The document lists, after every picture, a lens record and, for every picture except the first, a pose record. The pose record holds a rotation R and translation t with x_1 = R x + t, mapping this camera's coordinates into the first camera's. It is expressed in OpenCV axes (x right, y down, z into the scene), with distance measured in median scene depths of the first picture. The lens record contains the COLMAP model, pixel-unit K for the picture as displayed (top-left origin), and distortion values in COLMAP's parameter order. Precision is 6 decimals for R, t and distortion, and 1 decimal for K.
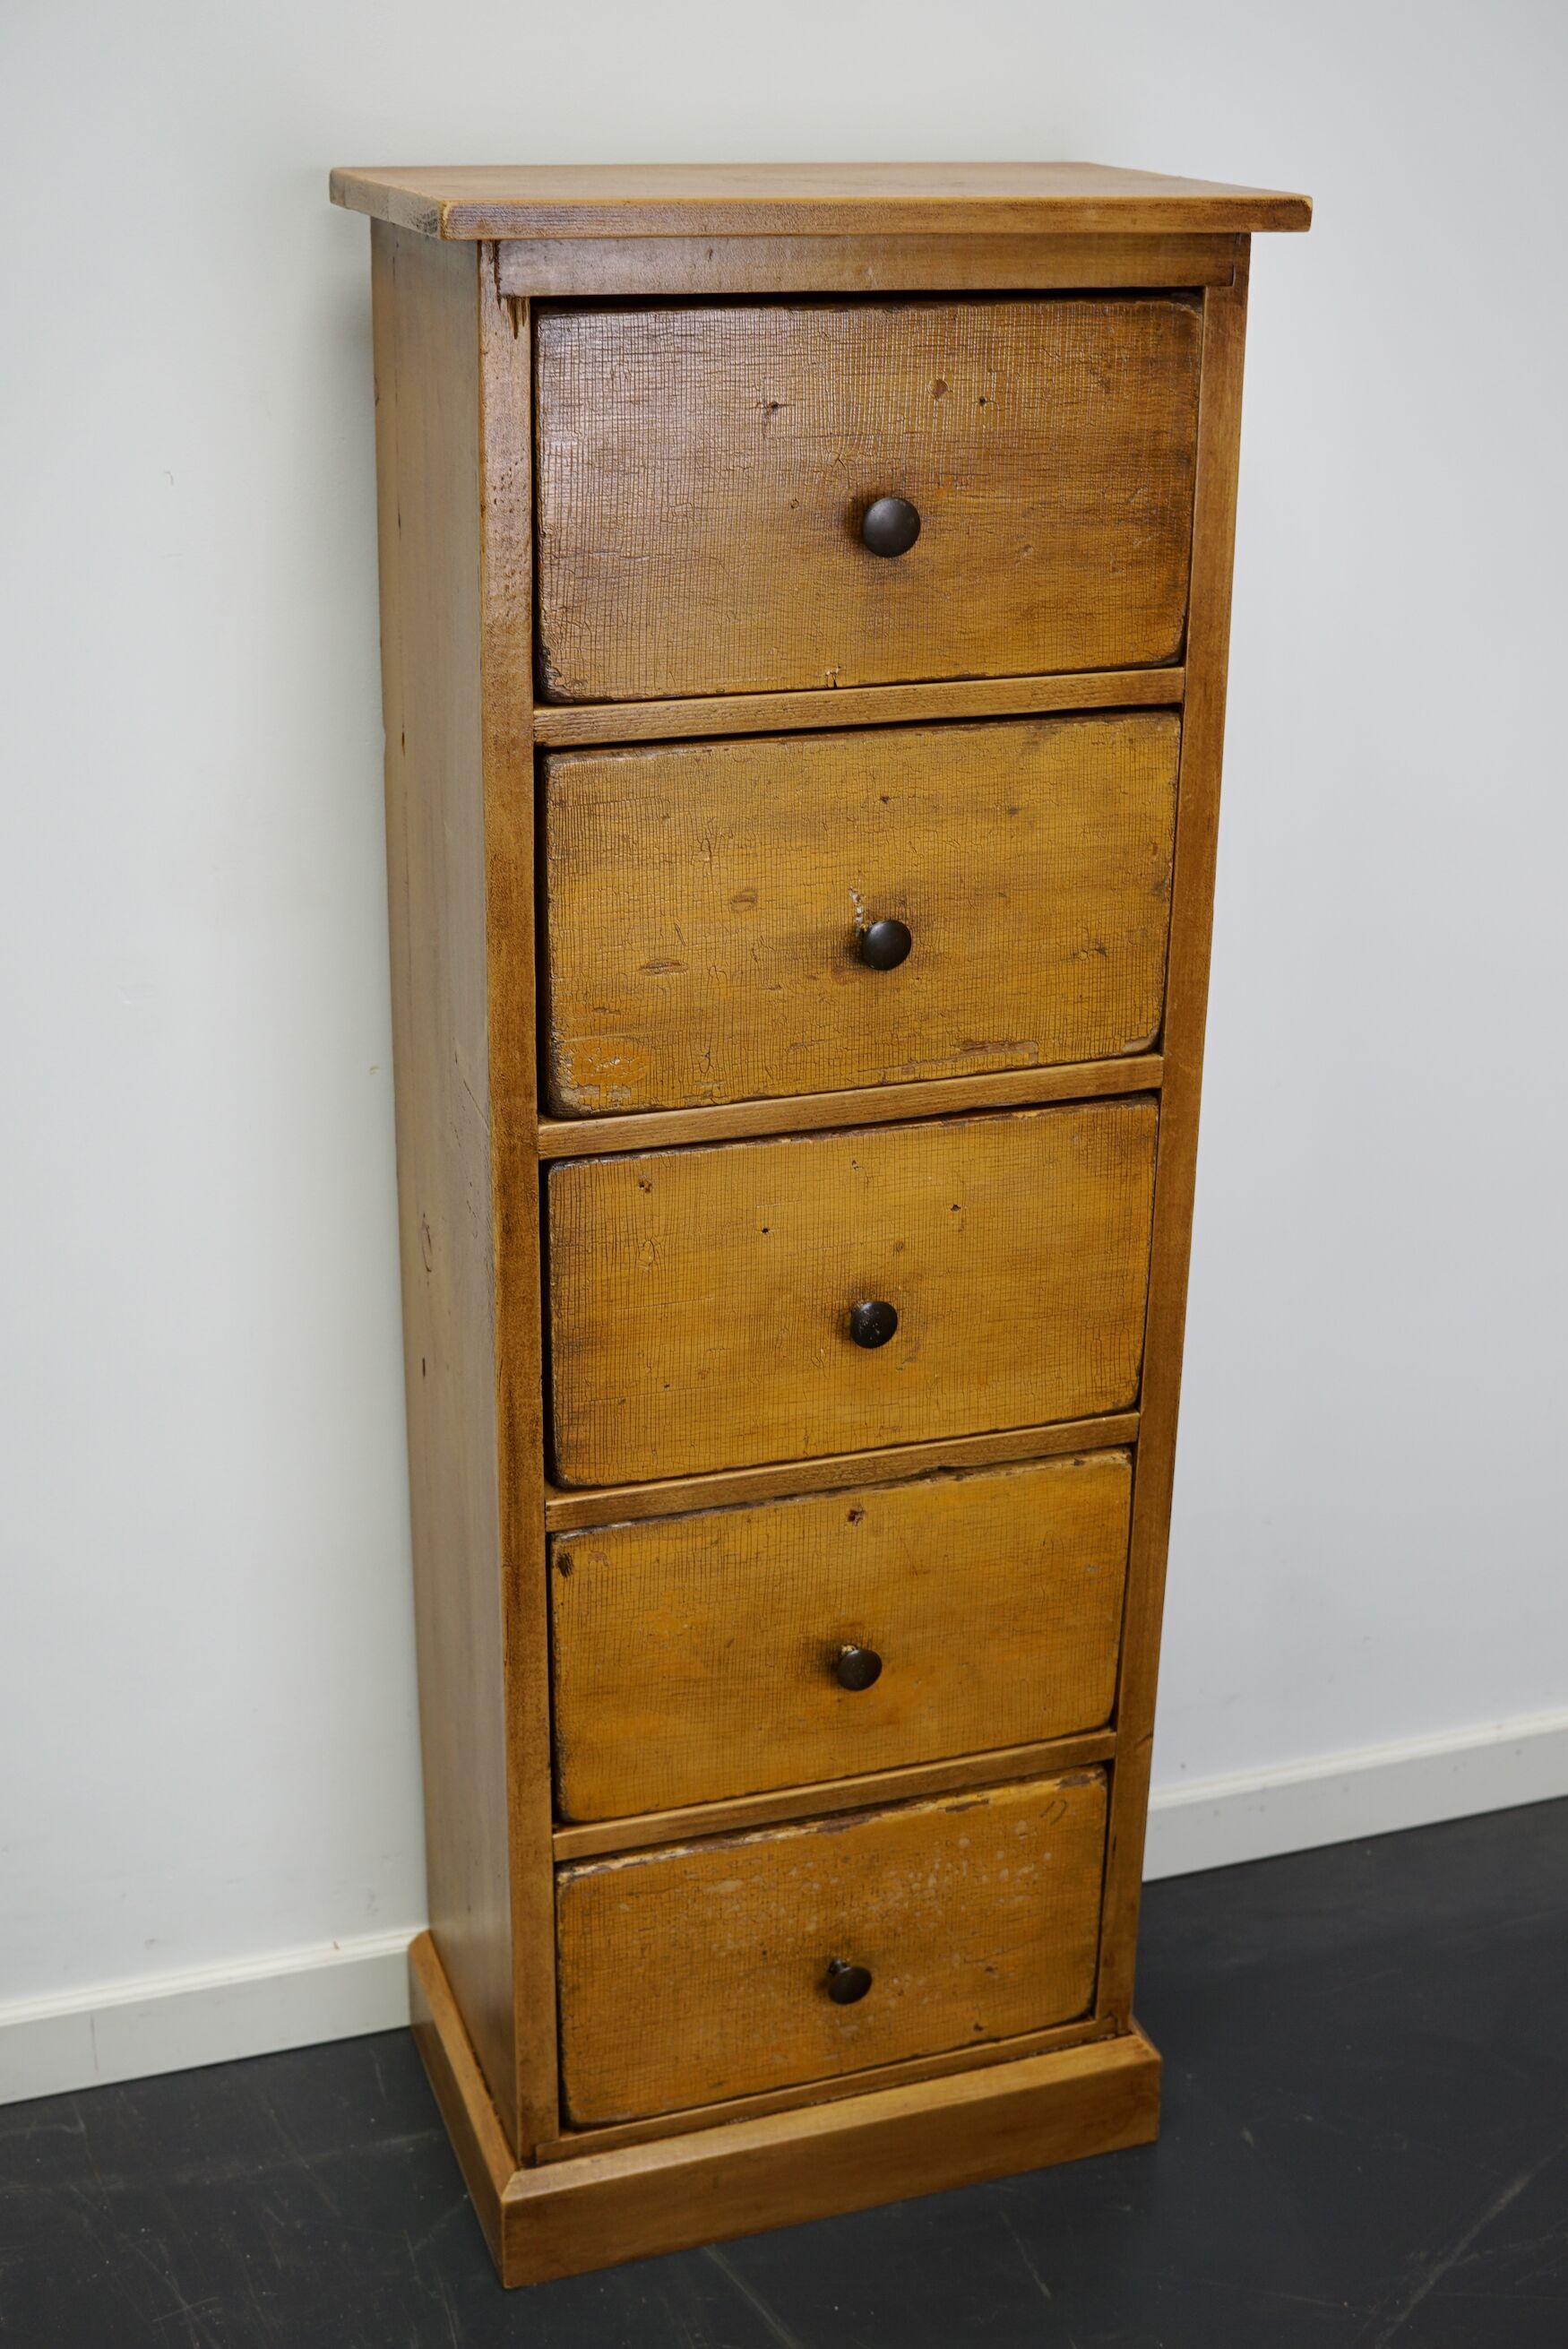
lens RADIAL K [[3007.5, 0, 777.1], [0, 3007.5, 1144.5], [0, 0, 1]] dist [-0.150712, 0.331526]
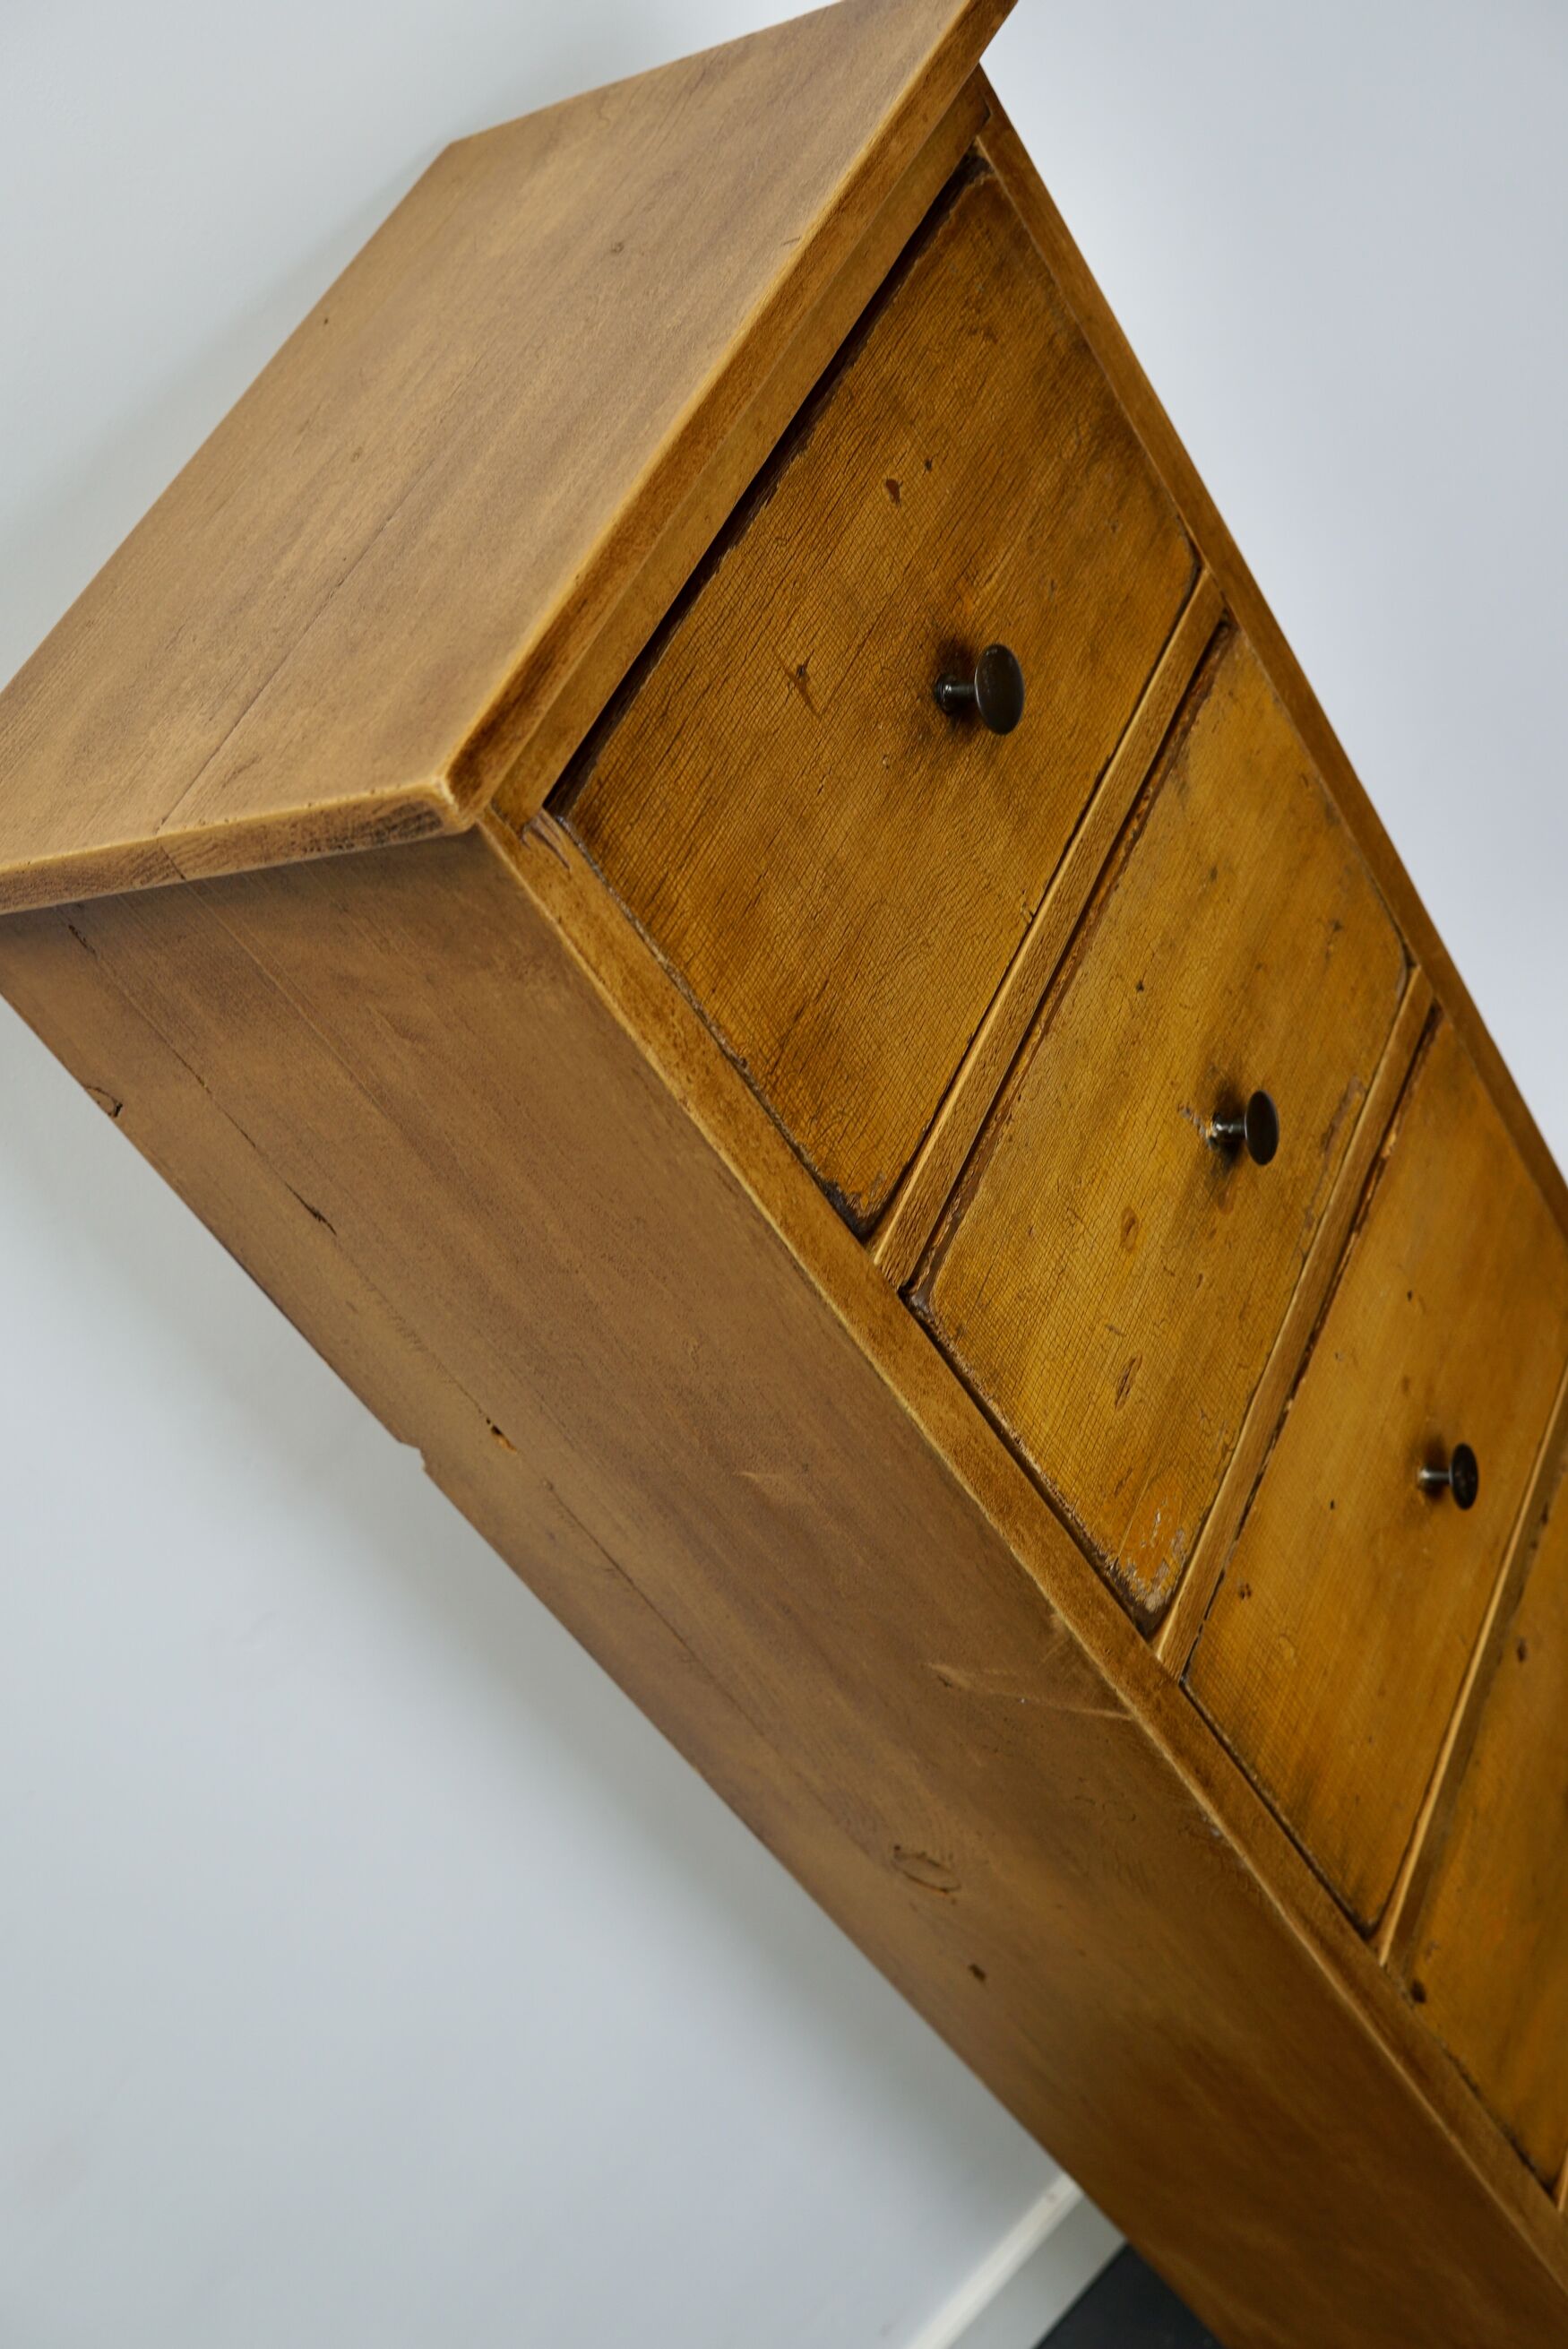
lens RADIAL K [[3045.0, 0, 800.4], [0, 3045.0, 1179.5], [0, 0, 1]] dist [-0.152200, 0.322218]
pose [[0.606612, -0.728546, 0.318185, -0.257764], [0.686680, 0.681851, 0.252092, -0.298982], [-0.400615, 0.065569, 0.913897, 0.355158]]
